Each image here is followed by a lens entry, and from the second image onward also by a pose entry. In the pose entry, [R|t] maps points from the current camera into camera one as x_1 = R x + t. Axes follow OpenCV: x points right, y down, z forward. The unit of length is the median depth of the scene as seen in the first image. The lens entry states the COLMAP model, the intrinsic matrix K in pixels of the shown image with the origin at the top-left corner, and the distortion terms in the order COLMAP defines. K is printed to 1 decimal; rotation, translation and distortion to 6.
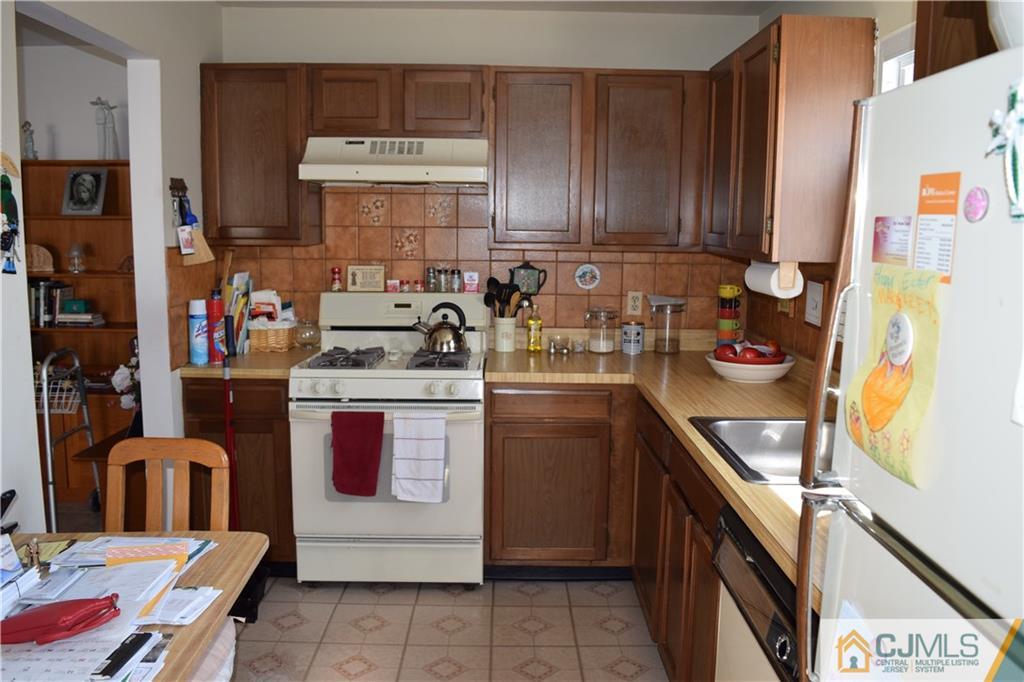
lens RADIAL K [[807.0, 0, 502.1], [0, 807.0, 336.5], [0, 0, 1]] dist [-0.095032, 0.018411]
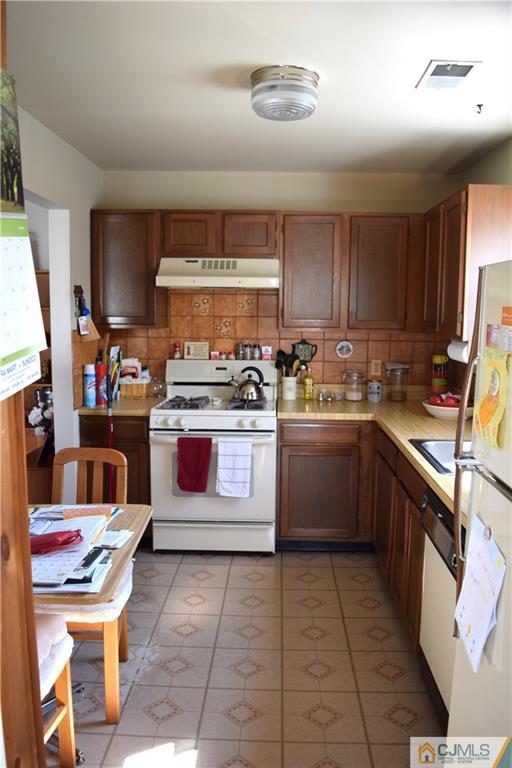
lens RADIAL K [[605.2, 0, 263.6], [0, 605.2, 385.8], [0, 0, 1]] dist [-0.095032, 0.018411]
pose [[0.999652, 0.002781, -0.026238, -0.016997], [-0.003068, 0.999936, -0.010919, 0.006705], [0.026205, 0.010996, 0.999596, -0.145657]]
